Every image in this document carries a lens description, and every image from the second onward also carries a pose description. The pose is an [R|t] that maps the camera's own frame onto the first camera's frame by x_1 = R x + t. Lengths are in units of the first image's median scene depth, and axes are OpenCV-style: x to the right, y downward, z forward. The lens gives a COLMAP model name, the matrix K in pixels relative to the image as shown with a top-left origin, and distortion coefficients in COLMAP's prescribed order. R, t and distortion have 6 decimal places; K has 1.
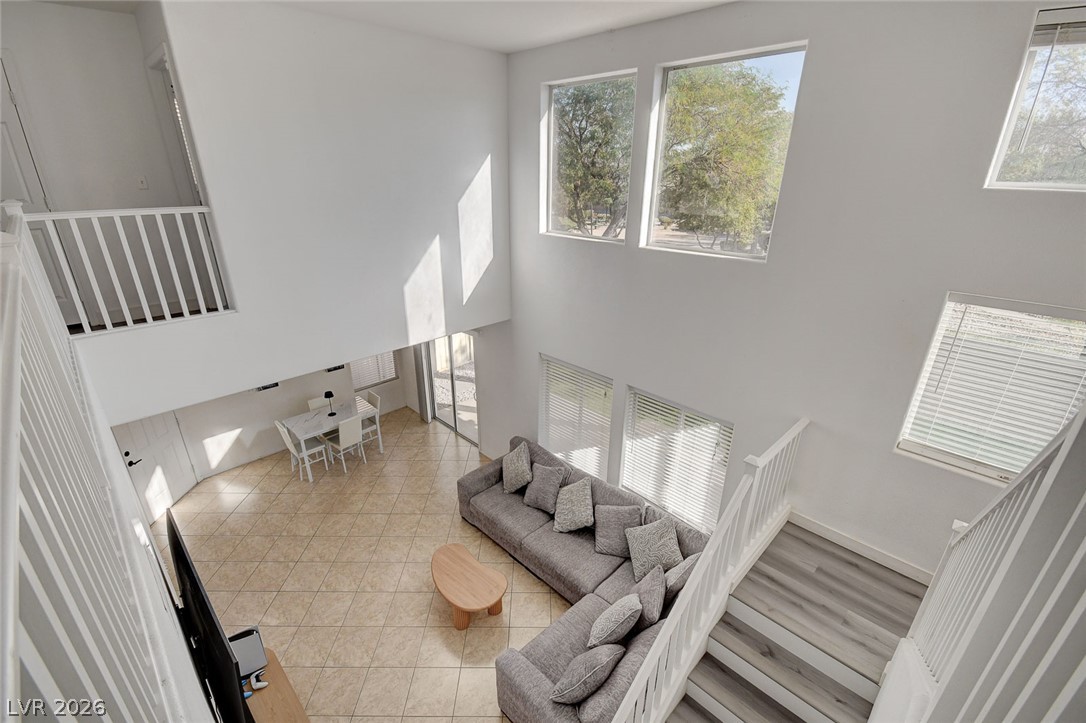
lens RADIAL K [[477.1, 0, 526.7], [0, 477.1, 372.2], [0, 0, 1]] dist [0.043796, -0.020649]
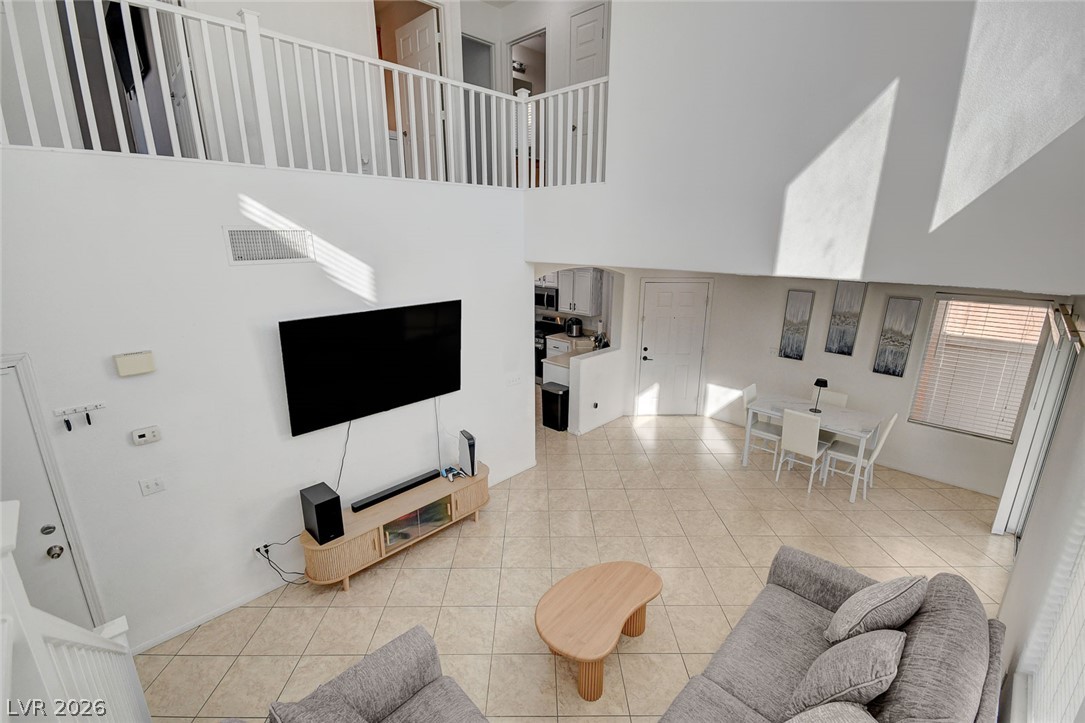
lens RADIAL K [[465.2, 0, 538.3], [0, 465.2, 360.1], [0, 0, 1]] dist [0.002206, 0.000075]
pose [[0.021564, 0.261336, -0.965007, 0.338986], [-0.391018, 0.890550, 0.232435, 0.026198], [0.920130, 0.372323, 0.121391, 0.657965]]
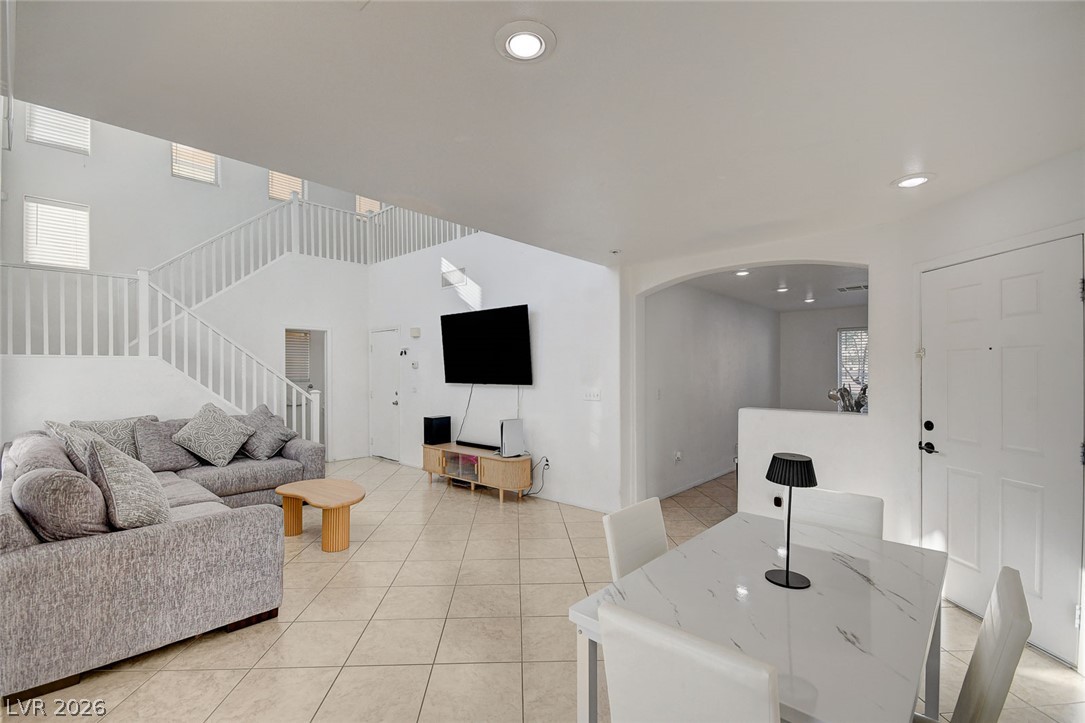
lens RADIAL K [[477.9, 0, 538.9], [0, 477.9, 374.0], [0, 0, 1]] dist [0.002547, -0.007716]
pose [[-0.998188, 0.005420, -0.059934, -0.396047], [-0.018720, 0.918555, 0.394849, -0.083721], [0.057193, 0.395256, -0.916789, 1.519288]]
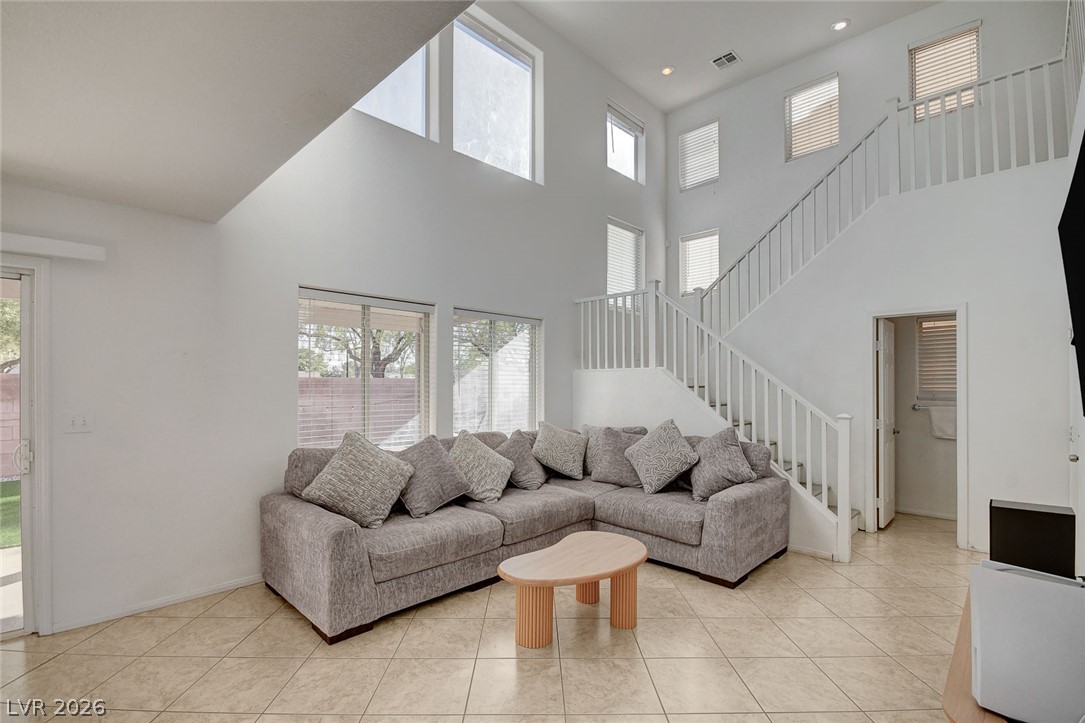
lens RADIAL K [[496.1, 0, 533.6], [0, 496.1, 373.0], [0, 0, 1]] dist [0.009179, -0.012521]
pose [[-0.019977, 0.021121, 0.999577, -0.641375], [0.389111, 0.921117, -0.011687, 0.182330], [-0.920974, 0.388713, -0.026619, 0.887376]]
